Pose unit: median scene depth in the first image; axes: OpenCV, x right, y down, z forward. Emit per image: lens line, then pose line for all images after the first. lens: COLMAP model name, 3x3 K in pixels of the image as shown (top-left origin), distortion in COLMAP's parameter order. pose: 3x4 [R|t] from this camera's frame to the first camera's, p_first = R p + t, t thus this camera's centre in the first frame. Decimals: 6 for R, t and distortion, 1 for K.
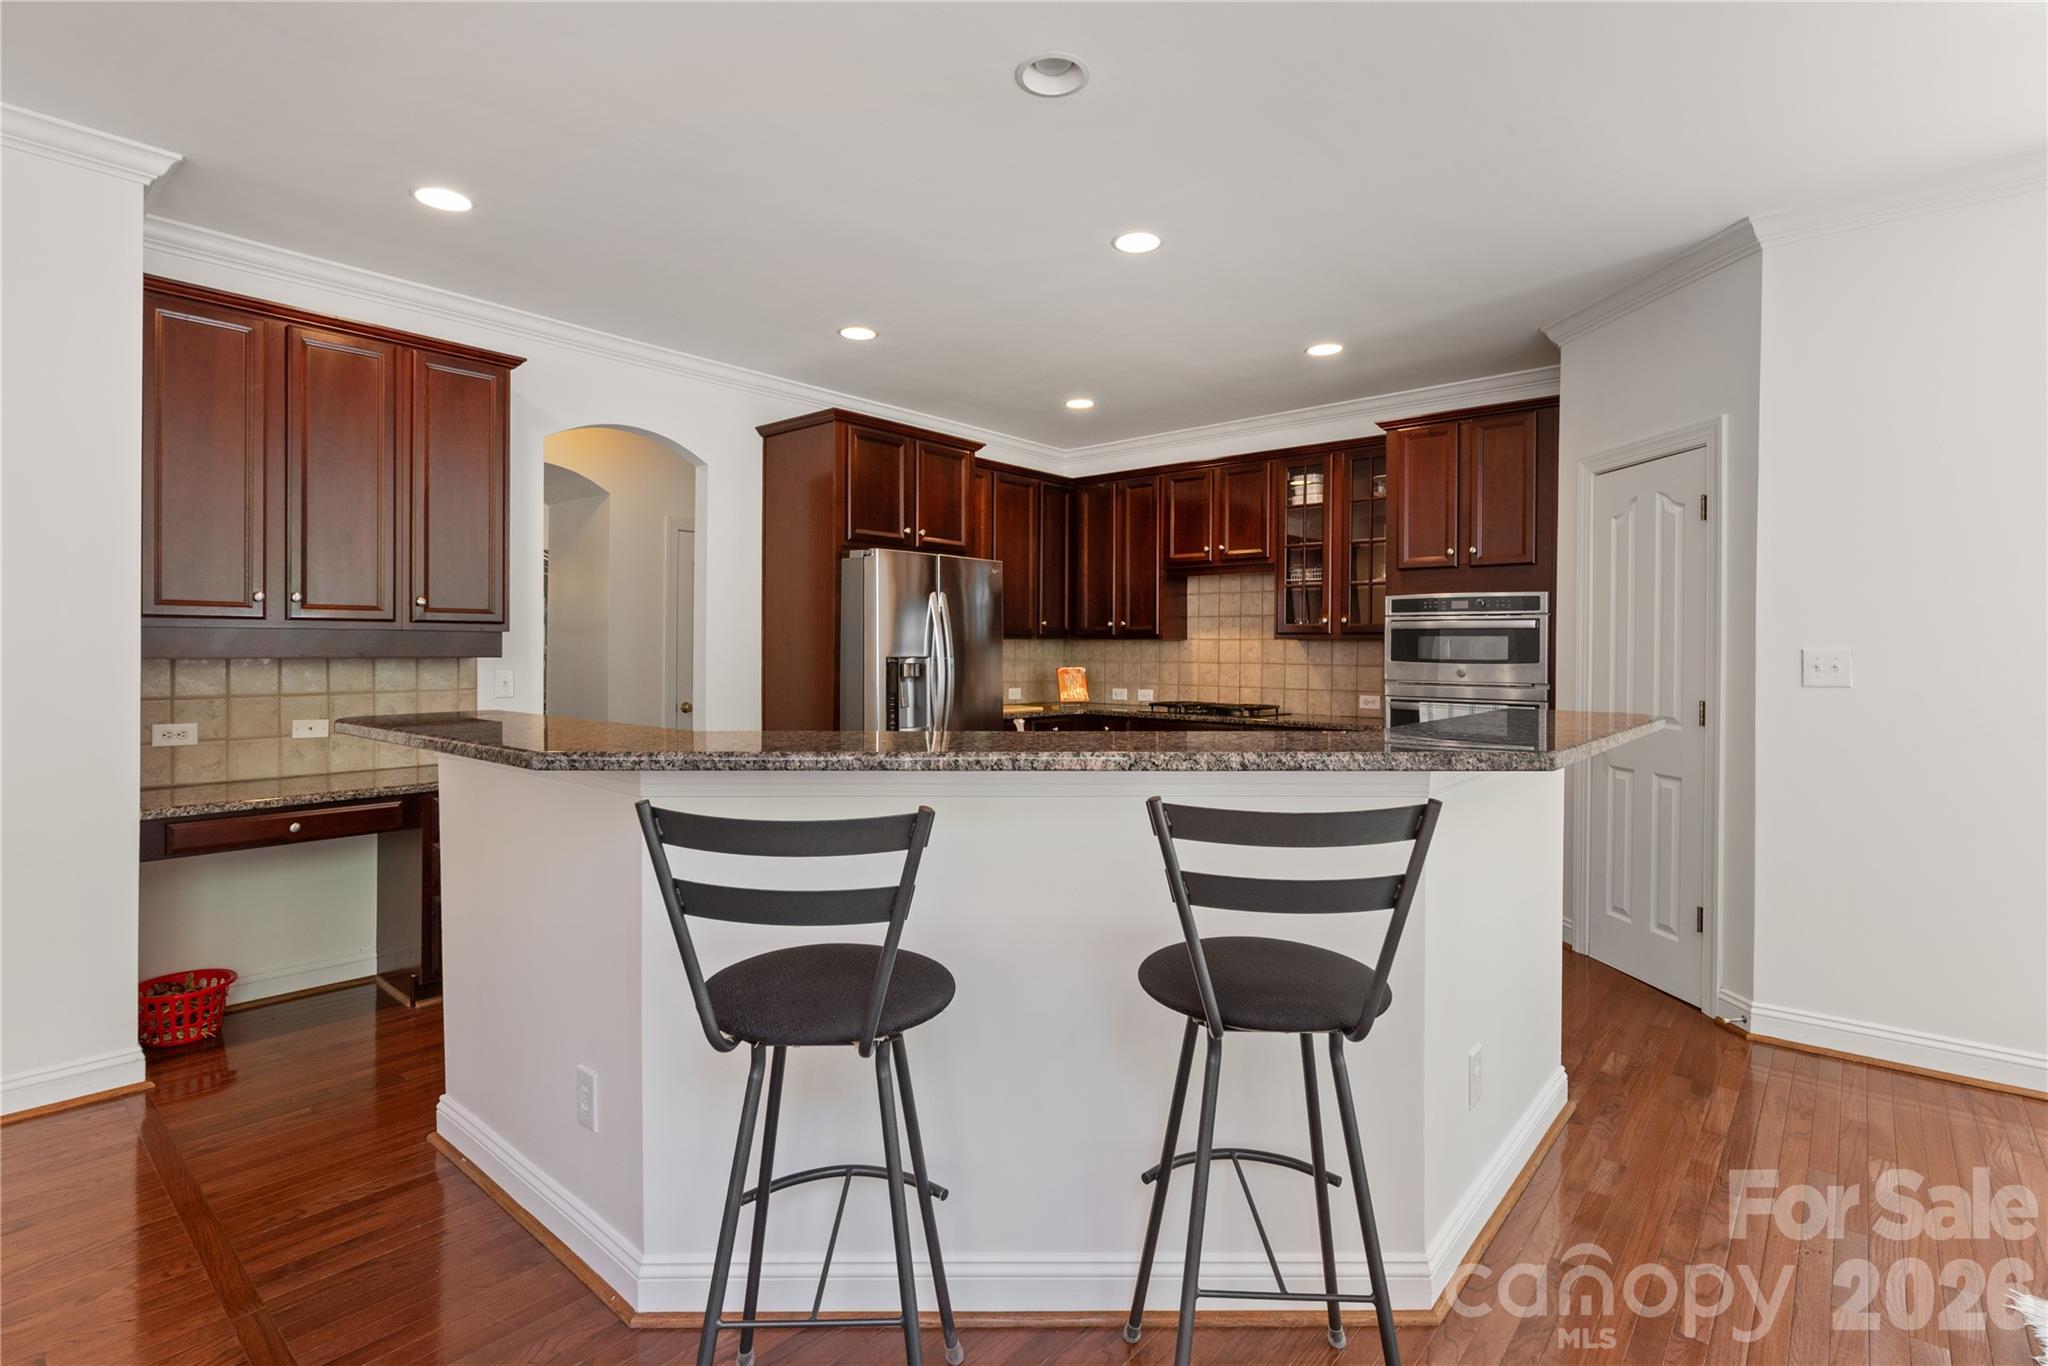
lens RADIAL K [[983.2, 0, 1021.8], [0, 983.2, 662.0], [0, 0, 1]] dist [0.000190, 0.000001]
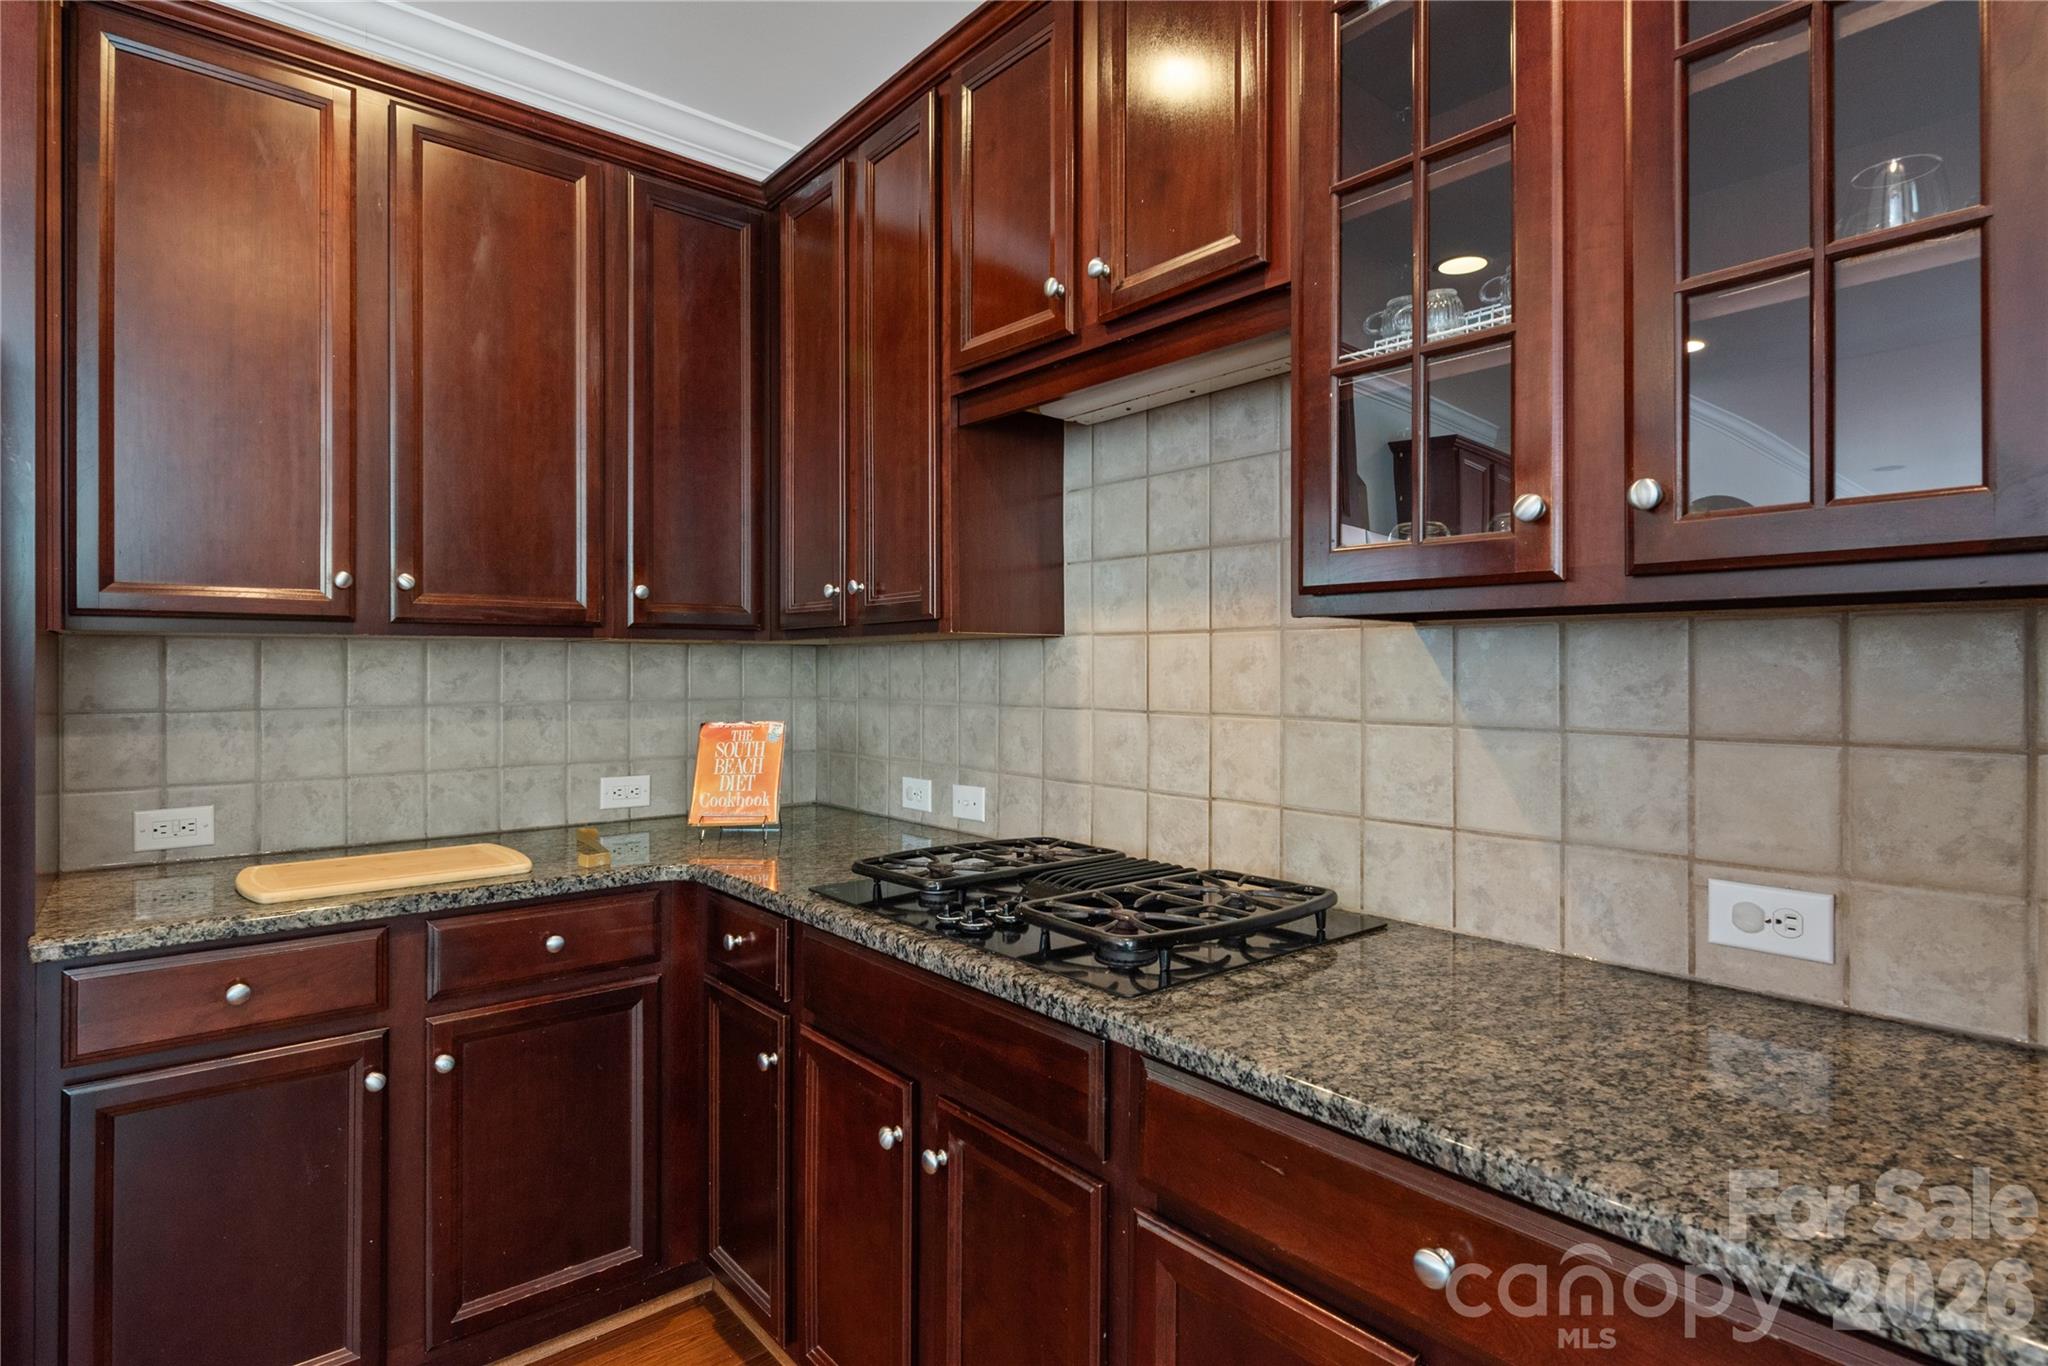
lens RADIAL K [[1041.8, 0, 1022.7], [0, 1041.8, 676.3], [0, 0, 1]] dist [-0.002489, -0.000696]
pose [[0.988522, -0.003937, -0.151026, 0.222274], [0.002581, 0.999955, -0.009173, -0.007388], [0.151056, 0.008678, 0.988487, 0.724790]]
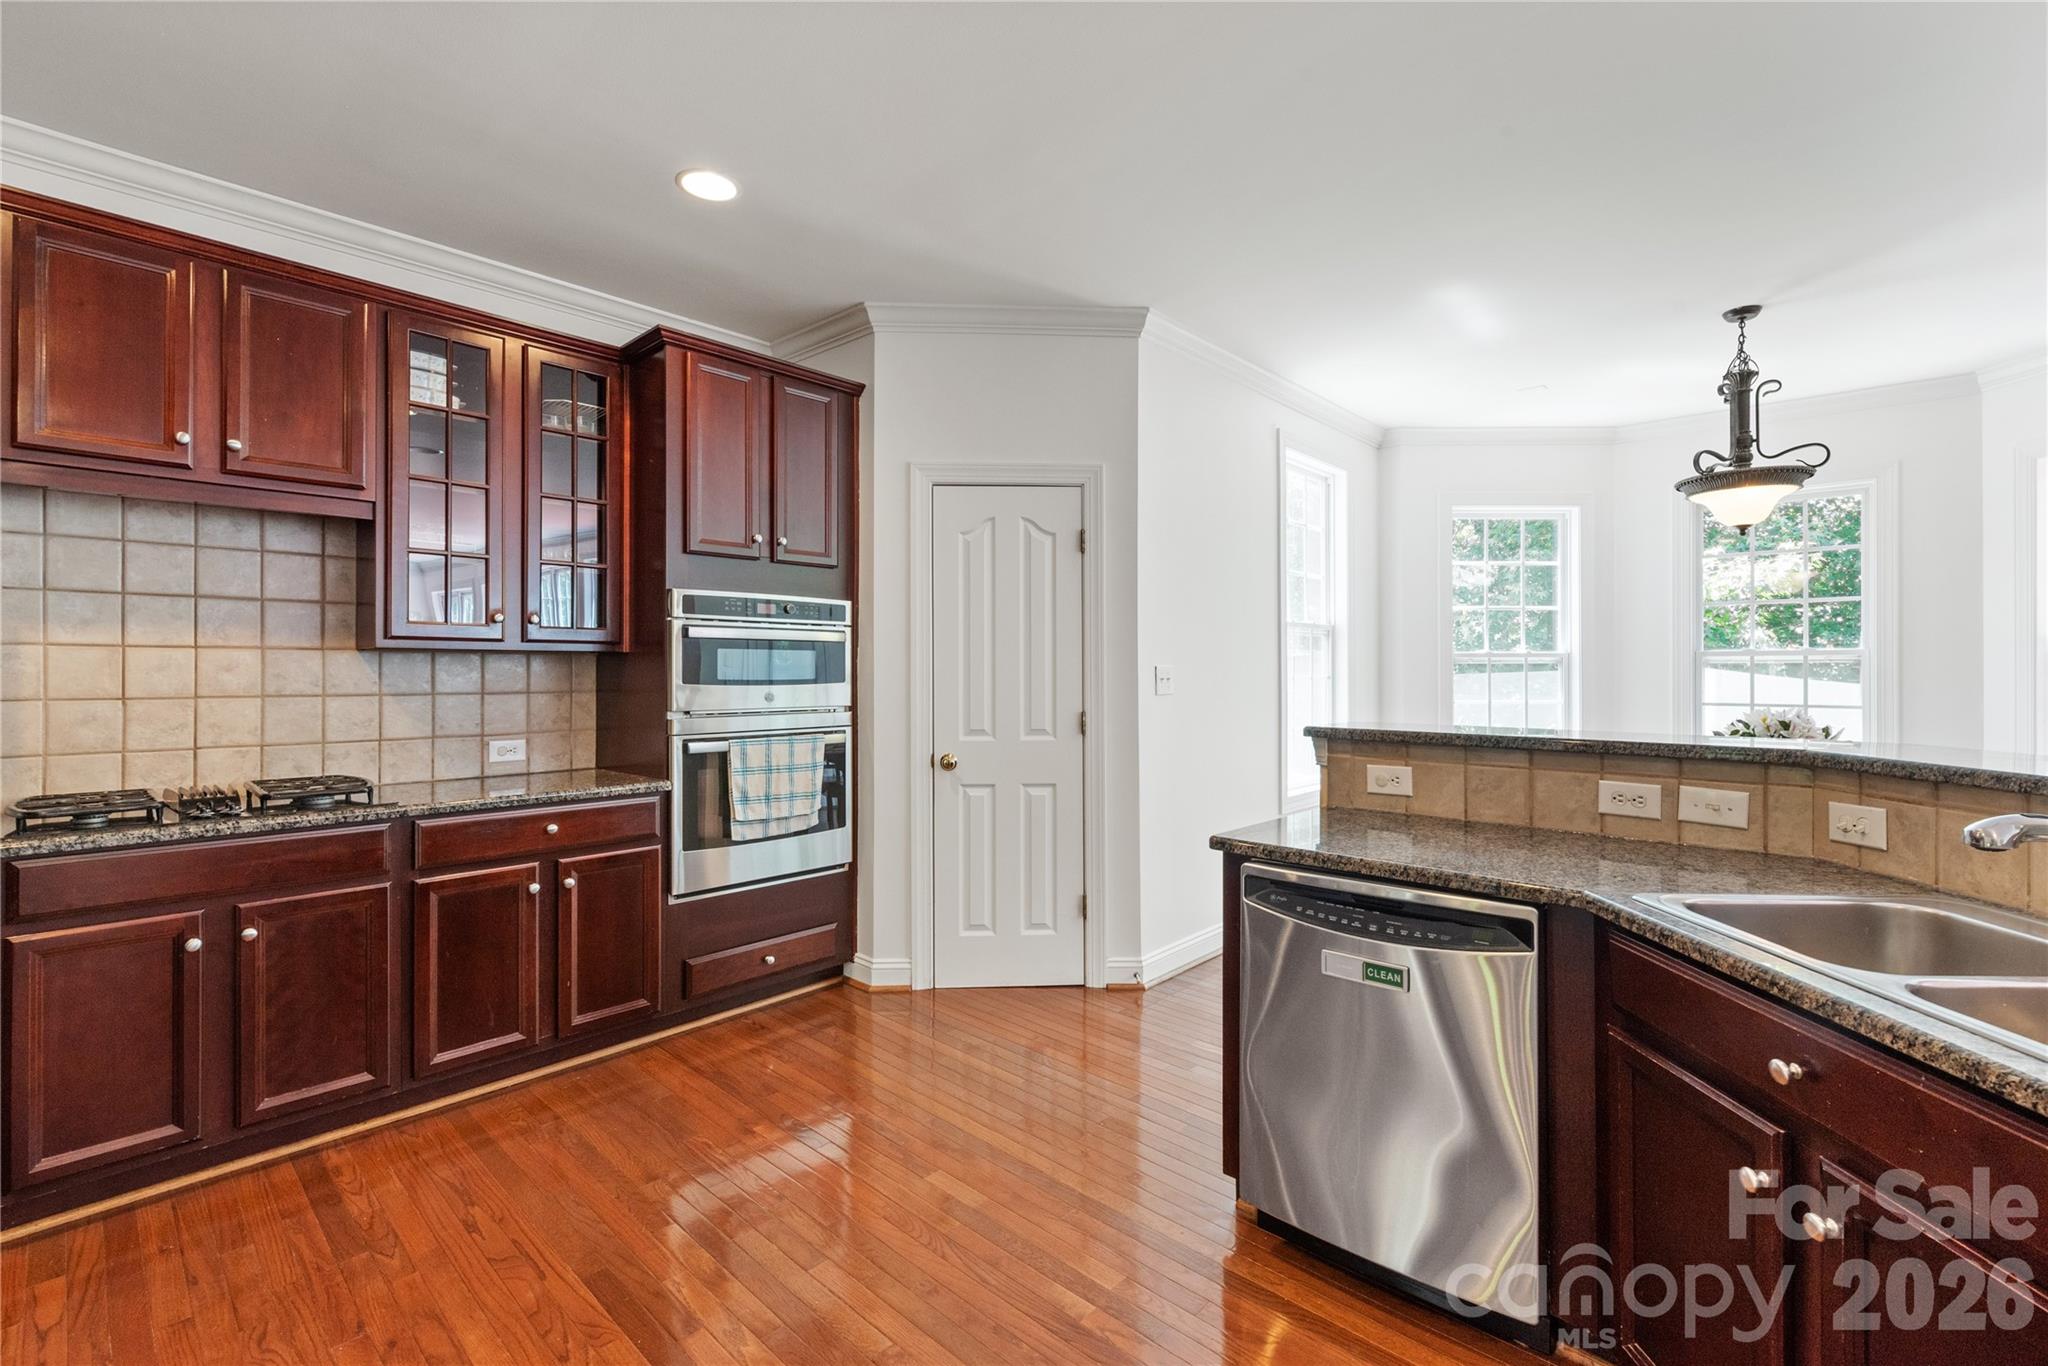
lens RADIAL K [[883.9, 0, 1017.7], [0, 883.9, 666.5], [0, 0, 1]] dist [-0.000370, -0.000134]
pose [[0.026627, -0.002391, 0.999643, -0.194279], [0.013315, 0.999909, 0.002037, -0.009455], [-0.999557, 0.013256, 0.026656, 0.623152]]
